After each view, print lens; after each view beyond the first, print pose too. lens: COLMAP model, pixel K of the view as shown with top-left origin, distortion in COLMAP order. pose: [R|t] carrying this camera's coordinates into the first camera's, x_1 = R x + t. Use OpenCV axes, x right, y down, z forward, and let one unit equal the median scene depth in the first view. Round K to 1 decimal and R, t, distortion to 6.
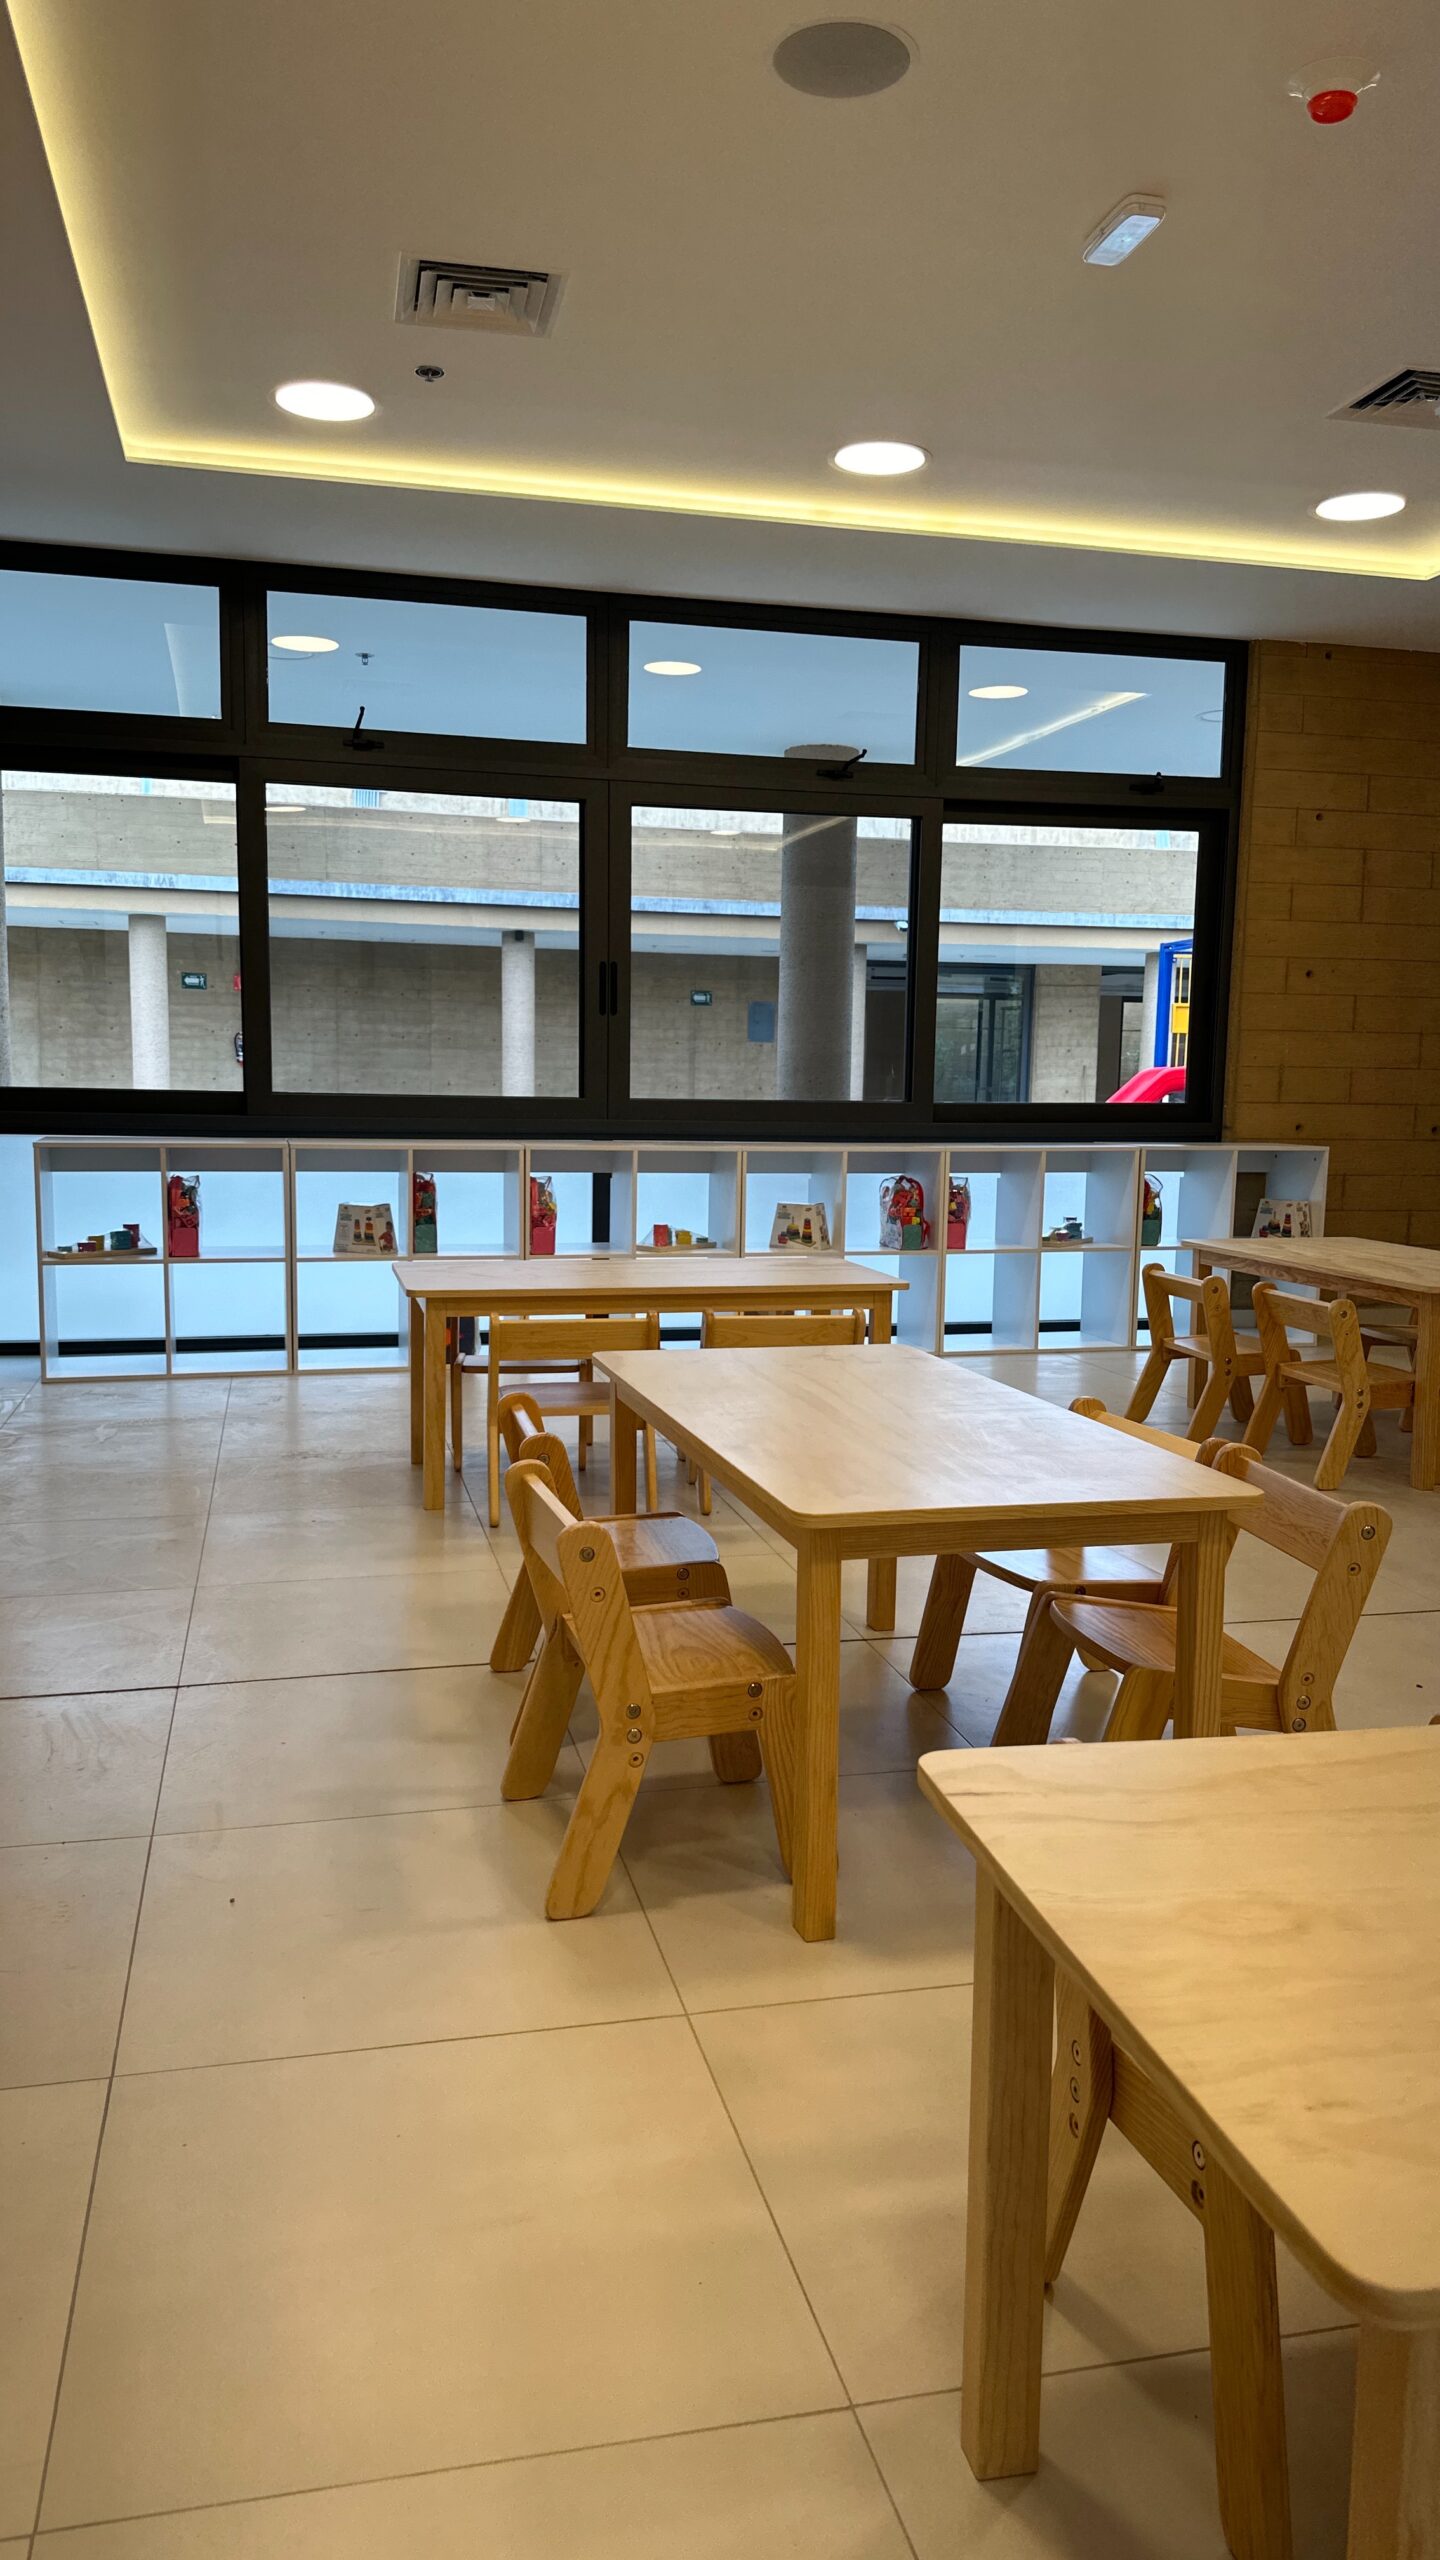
lens RADIAL K [[1808.9, 0, 721.6], [0, 1808.9, 1274.0], [0, 0, 1]] dist [0.100123, -0.092406]
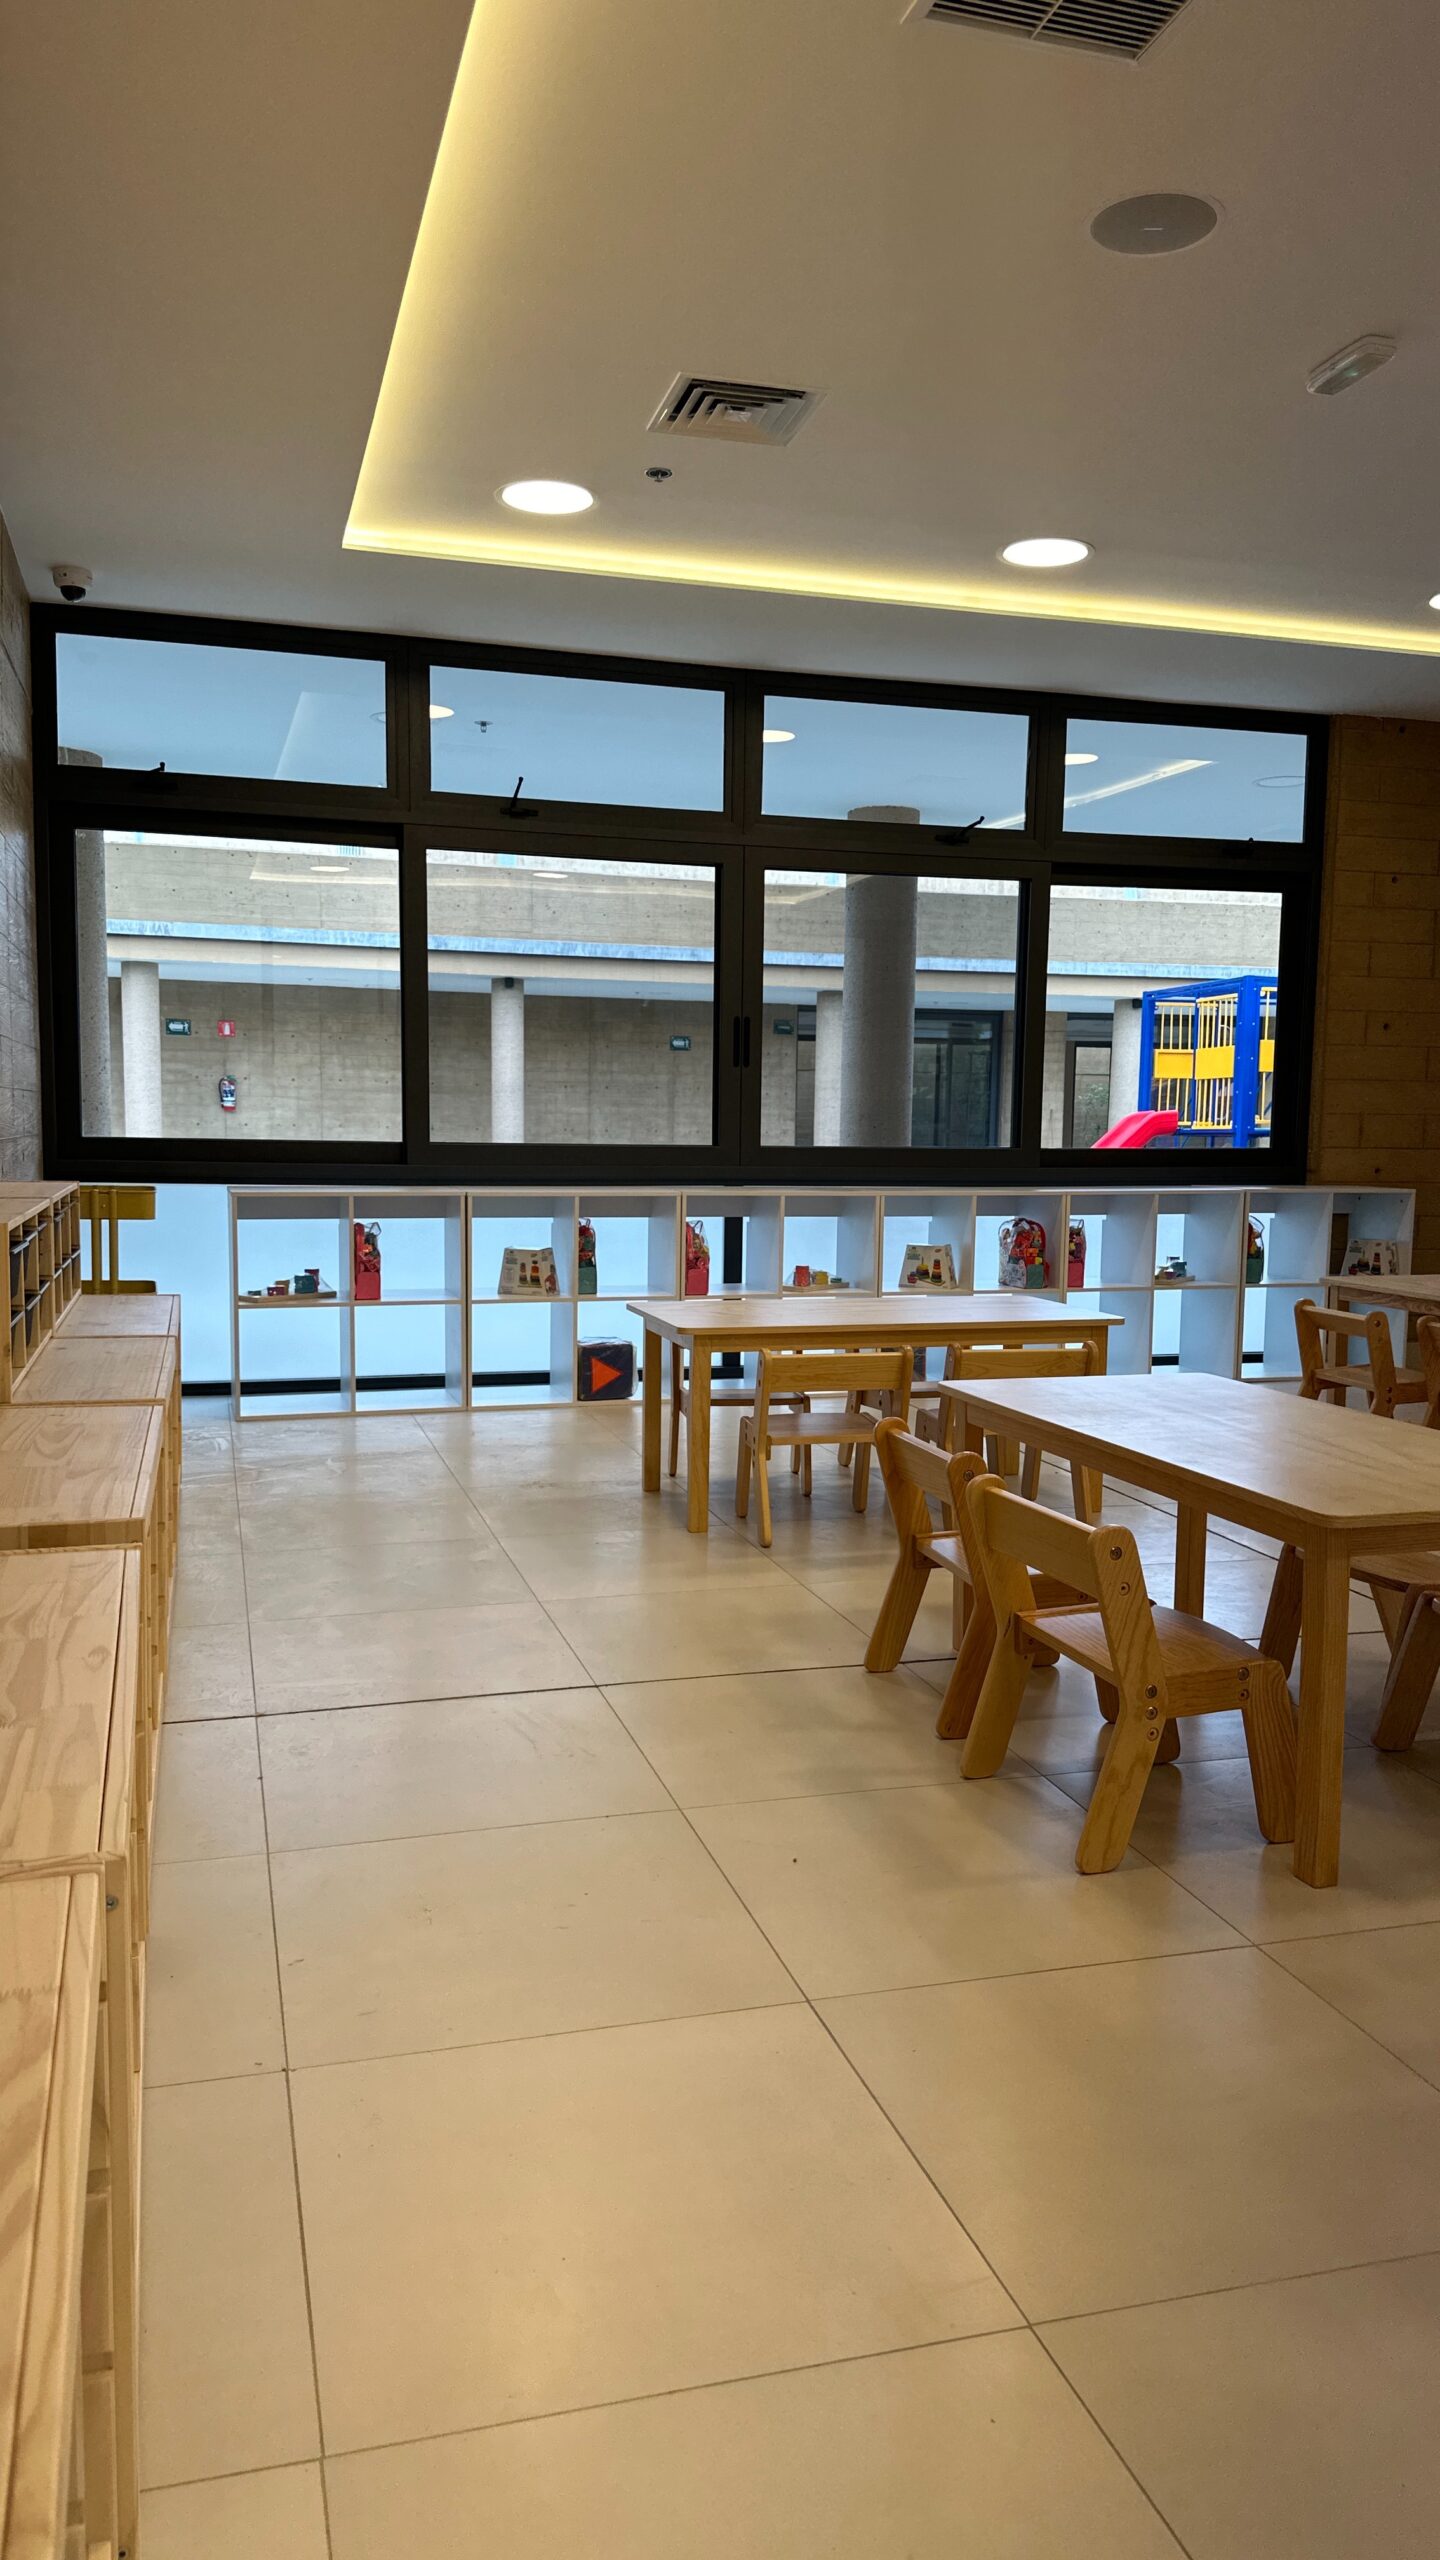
lens RADIAL K [[1808.9, 0, 713.4], [0, 1808.9, 1291.8], [0, 0, 1]] dist [0.100123, -0.092406]
pose [[0.998902, -0.006739, 0.046361, -0.132924], [0.007348, 0.999889, -0.012978, 0.001009], [-0.046269, 0.013305, 0.998840, -0.047904]]
